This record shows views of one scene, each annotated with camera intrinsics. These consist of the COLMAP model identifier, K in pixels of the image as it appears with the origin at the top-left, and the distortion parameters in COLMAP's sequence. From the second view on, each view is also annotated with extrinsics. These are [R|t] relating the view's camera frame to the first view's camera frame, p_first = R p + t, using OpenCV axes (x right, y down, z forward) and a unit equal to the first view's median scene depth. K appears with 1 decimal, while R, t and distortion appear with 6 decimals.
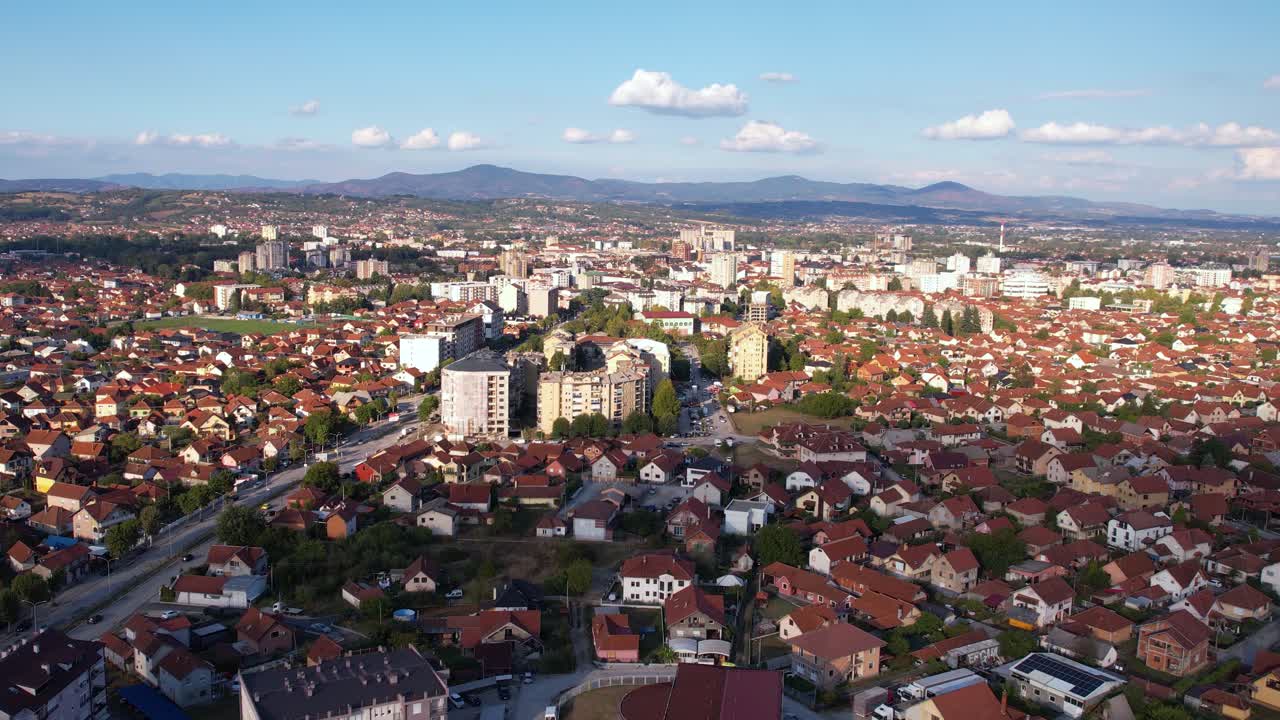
lens RADIAL K [[1001.3, 0, 661.6], [0, 1001.3, 361.5], [0, 0, 1]] dist [-0.034934, -0.000822]
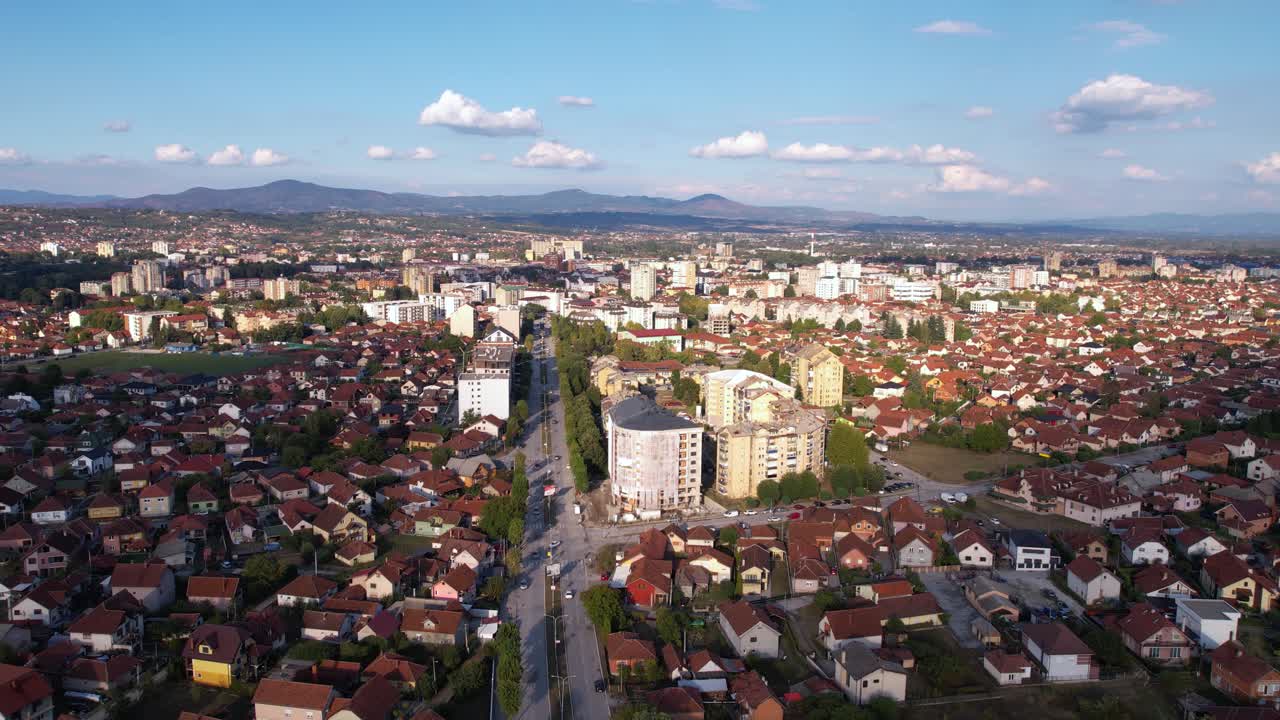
lens RADIAL K [[893.4, 0, 640.0], [0, 893.4, 360.0], [0, 0, 1]] dist [-0.038543, 0.003211]
pose [[0.978489, -0.038655, 0.202644, -0.173702], [0.037638, 0.999252, 0.008871, -0.026817], [-0.202835, -0.001053, 0.979212, 0.145437]]
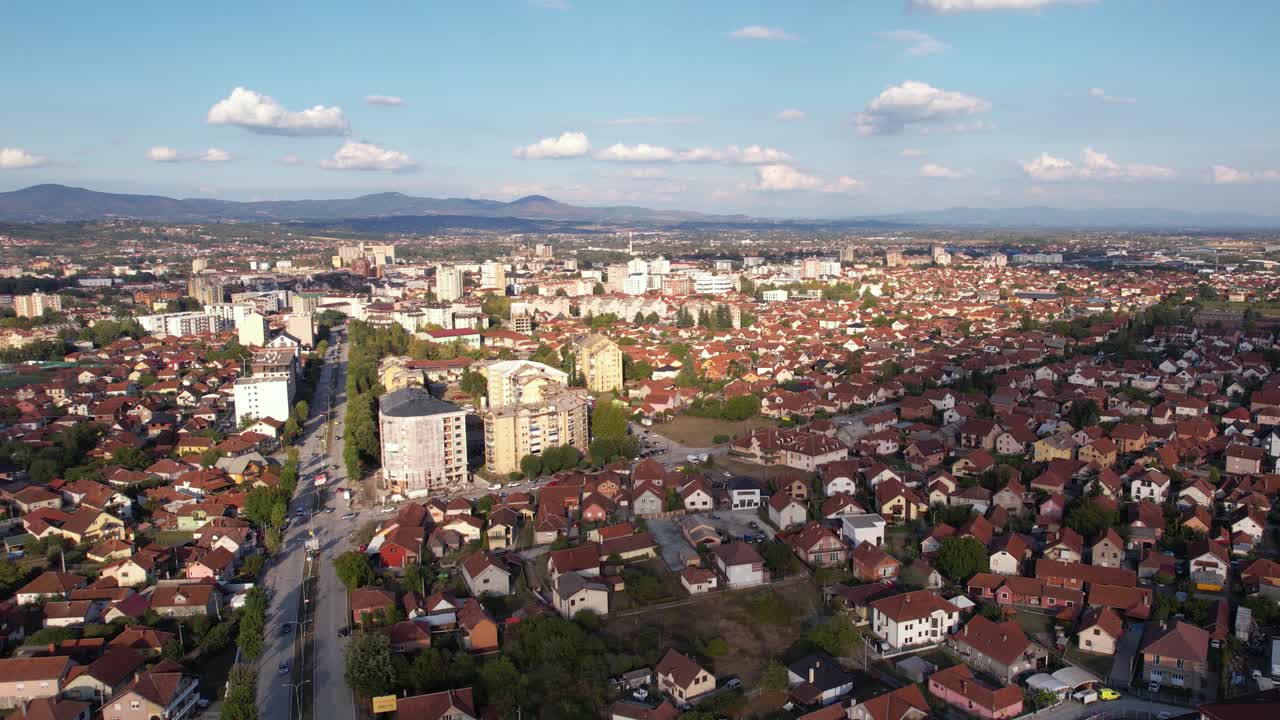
lens RADIAL K [[902.3, 0, 696.0], [0, 902.3, 361.1], [0, 0, 1]] dist [-0.076350, 0.073123]
pose [[0.897065, -0.088985, 0.432847, -0.154315], [0.087535, 0.995888, 0.023321, -0.017176], [-0.433143, 0.016969, 0.901165, 0.094950]]
